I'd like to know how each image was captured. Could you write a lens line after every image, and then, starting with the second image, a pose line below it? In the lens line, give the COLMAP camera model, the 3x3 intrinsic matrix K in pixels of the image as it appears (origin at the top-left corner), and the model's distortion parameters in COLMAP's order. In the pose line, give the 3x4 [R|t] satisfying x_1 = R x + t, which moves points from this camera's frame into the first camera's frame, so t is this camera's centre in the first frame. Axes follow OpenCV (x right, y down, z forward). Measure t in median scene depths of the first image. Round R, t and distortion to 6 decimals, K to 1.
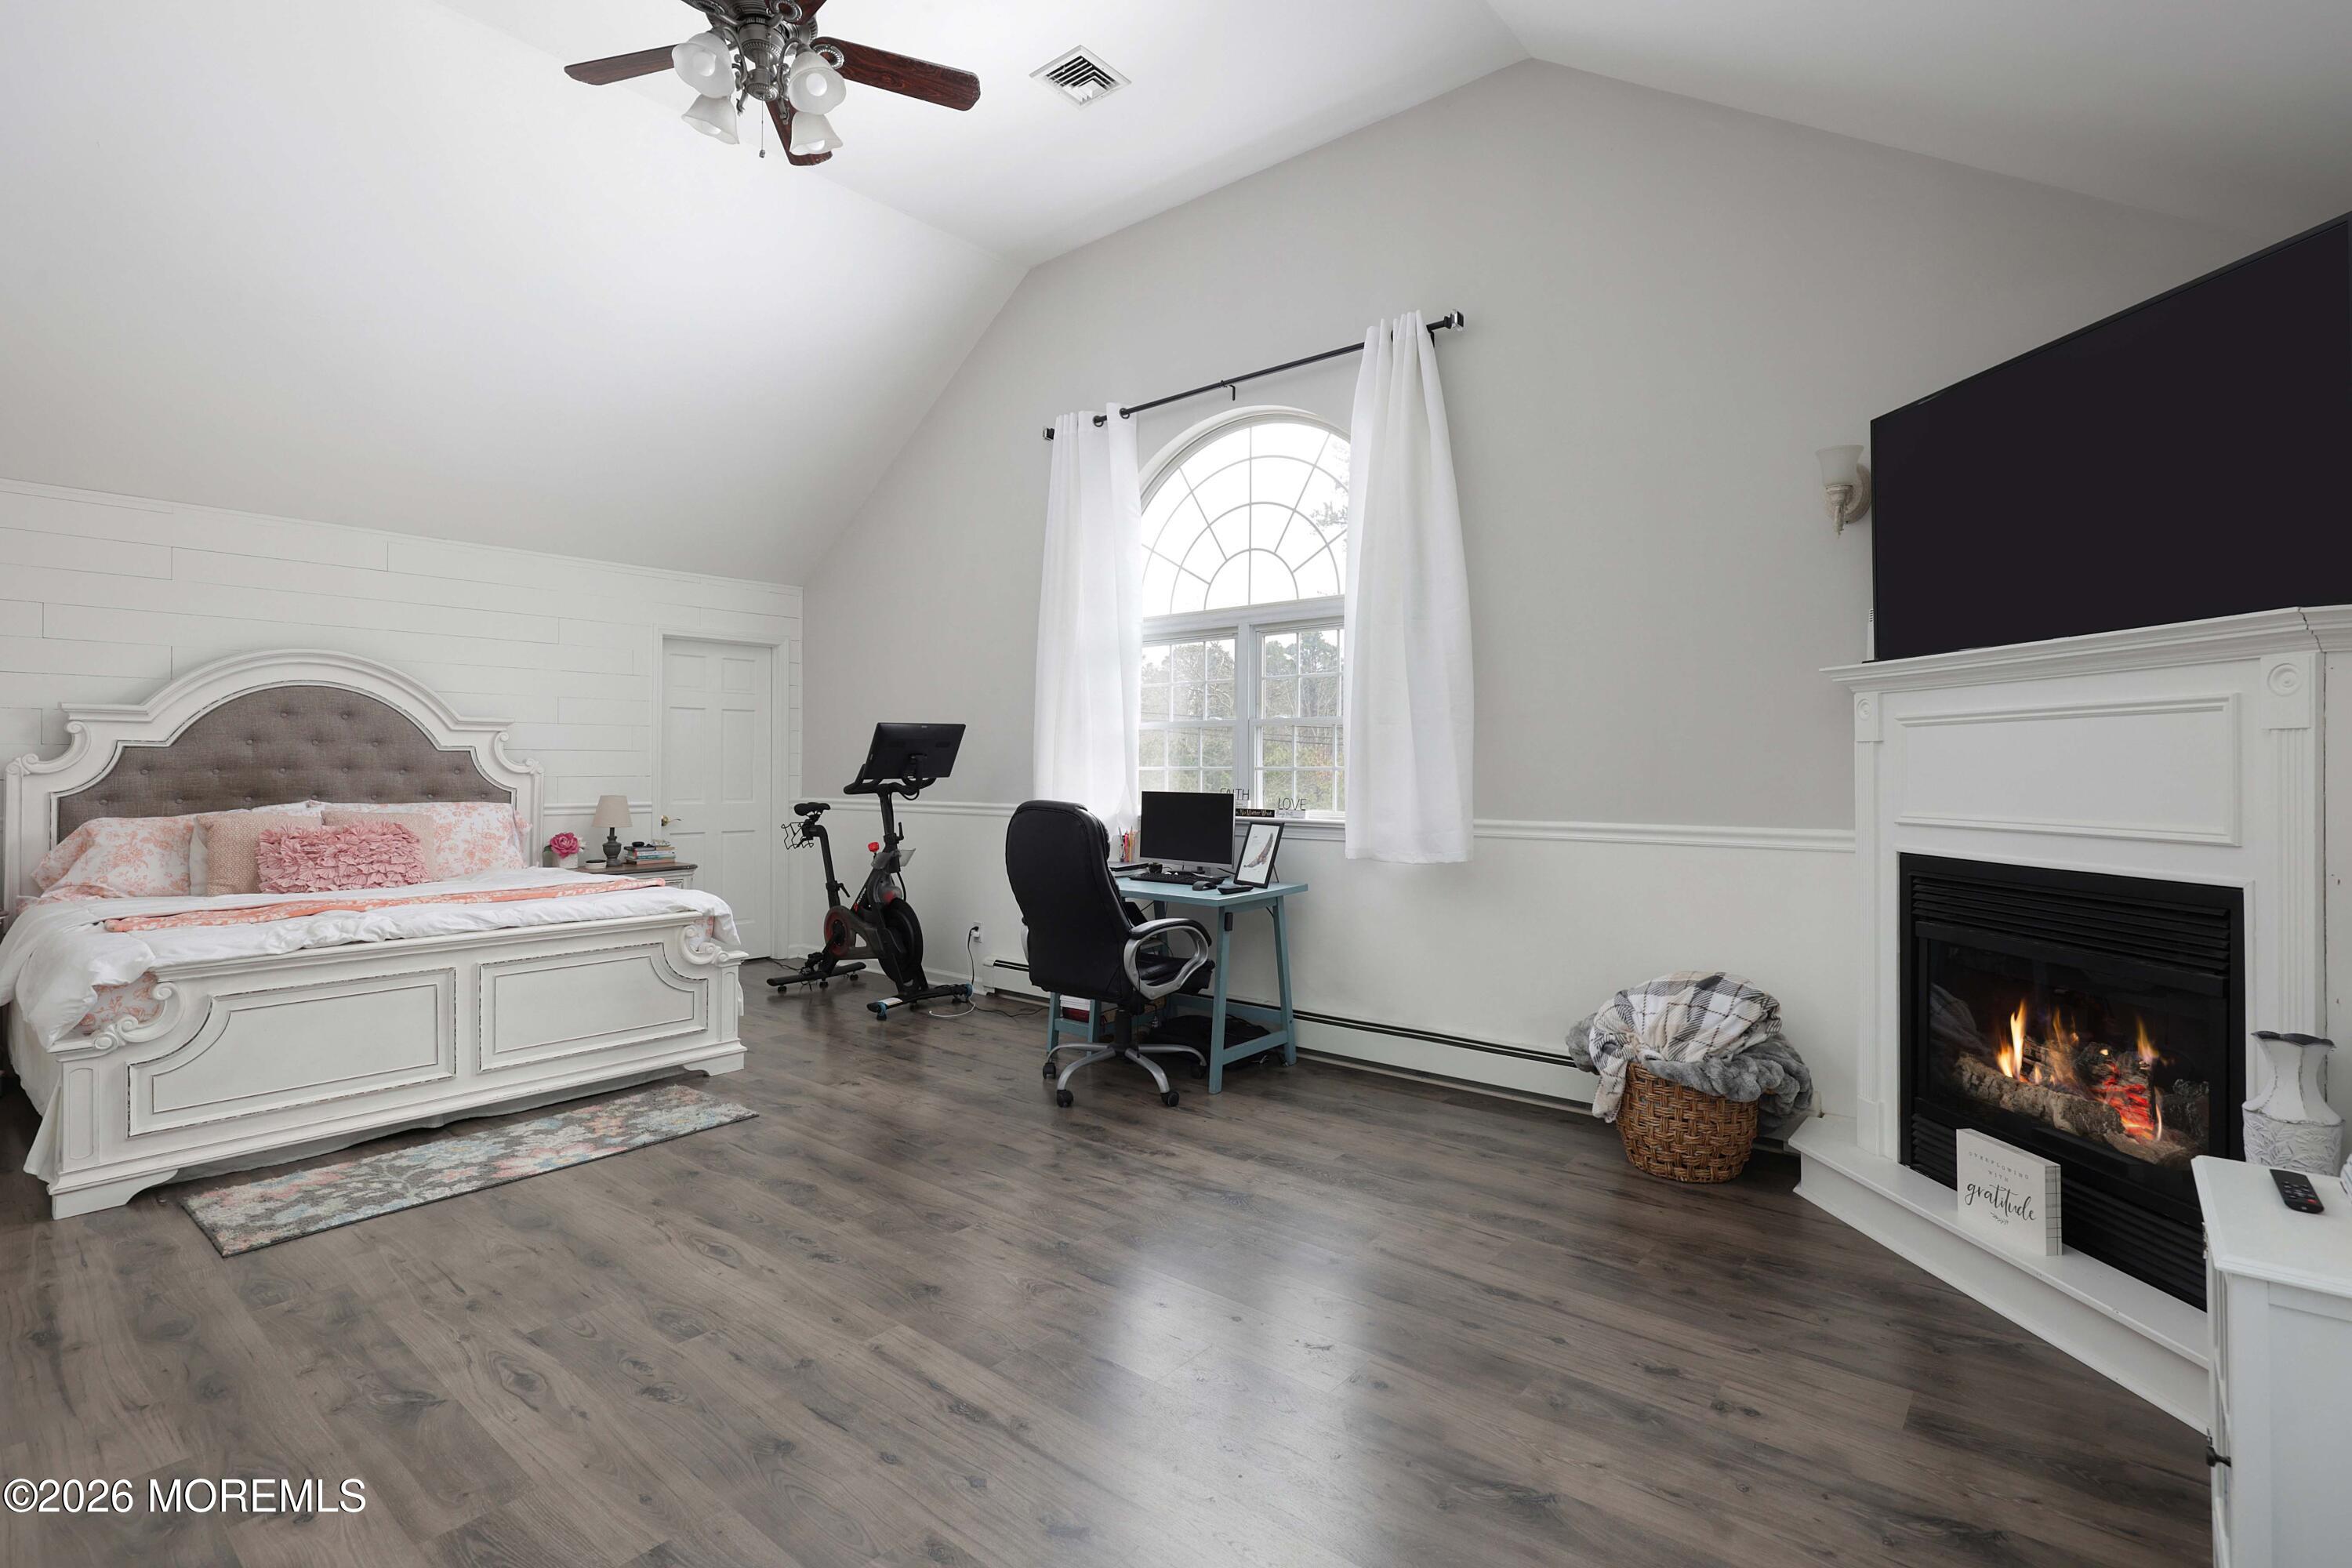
lens RADIAL K [[1126.9, 0, 1117.0], [0, 1126.9, 757.9], [0, 0, 1]] dist [-0.003288, -0.001368]
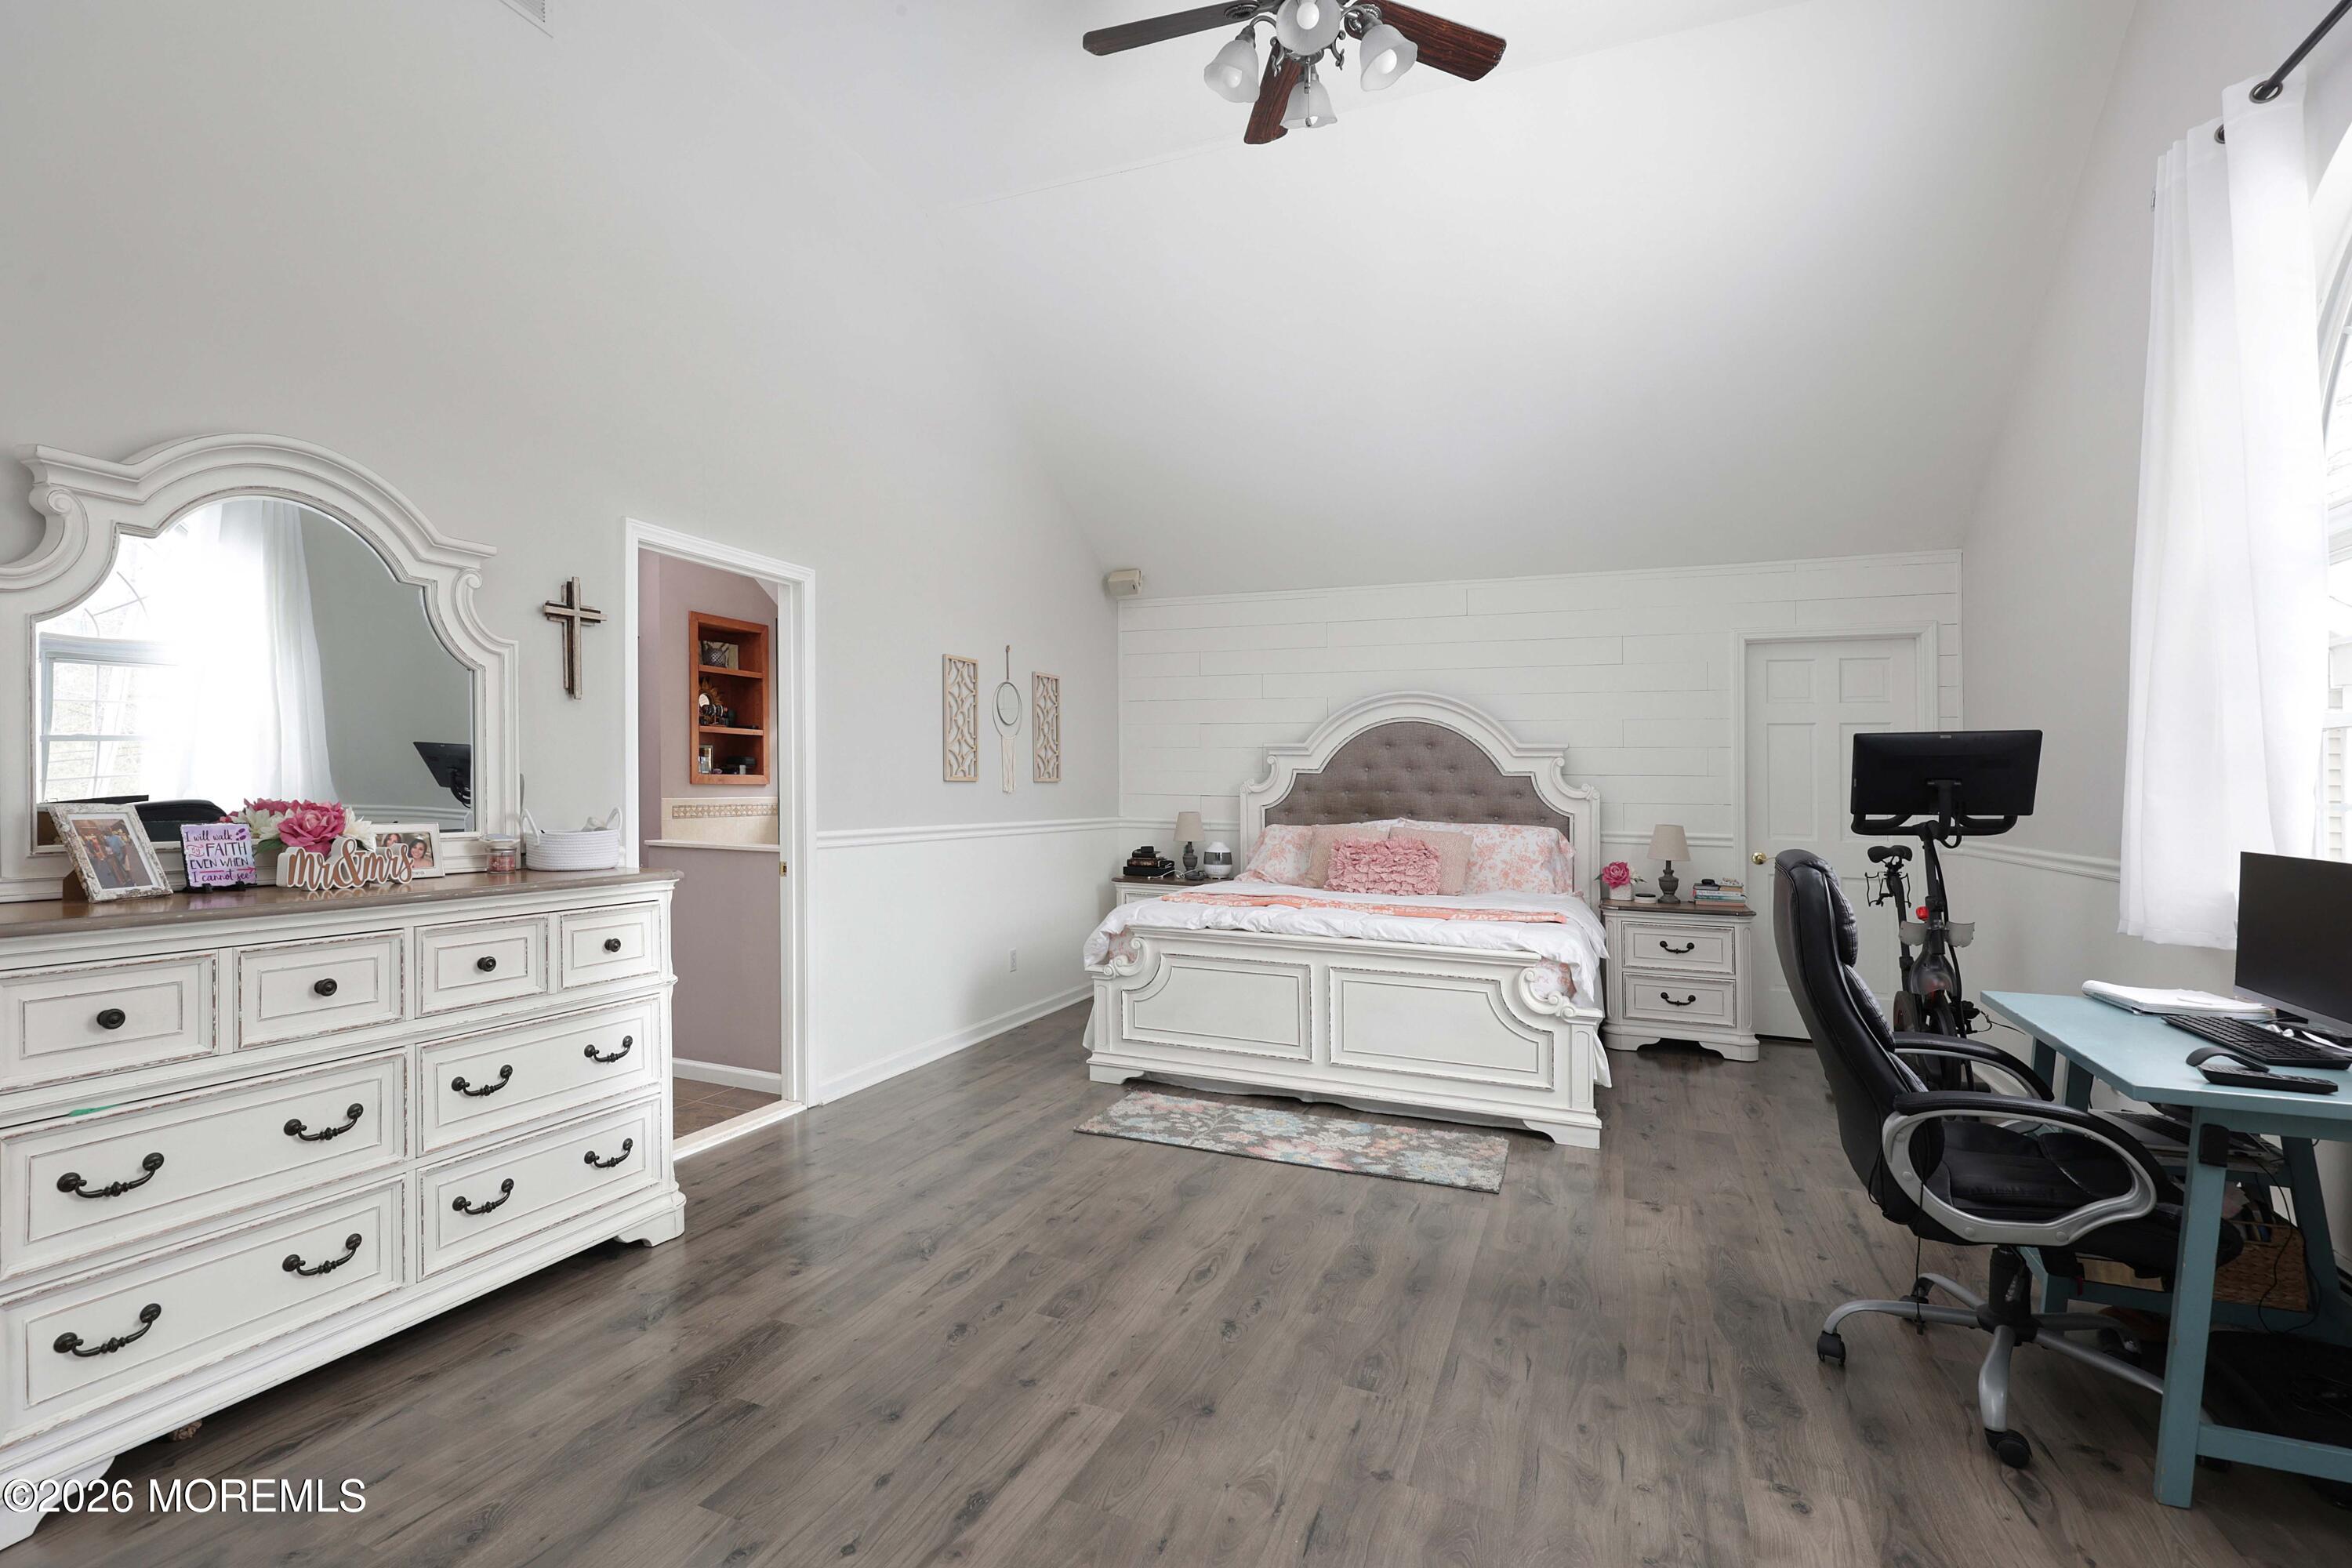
lens RADIAL K [[1126.9, 0, 1170.7], [0, 1126.9, 789.3], [0, 0, 1]] dist [-0.003288, -0.001368]
pose [[0.296976, 0.006666, -0.954862, 0.434679], [-0.006694, 0.999966, 0.004899, 0.004091], [0.954861, 0.004937, 0.297010, 0.504440]]
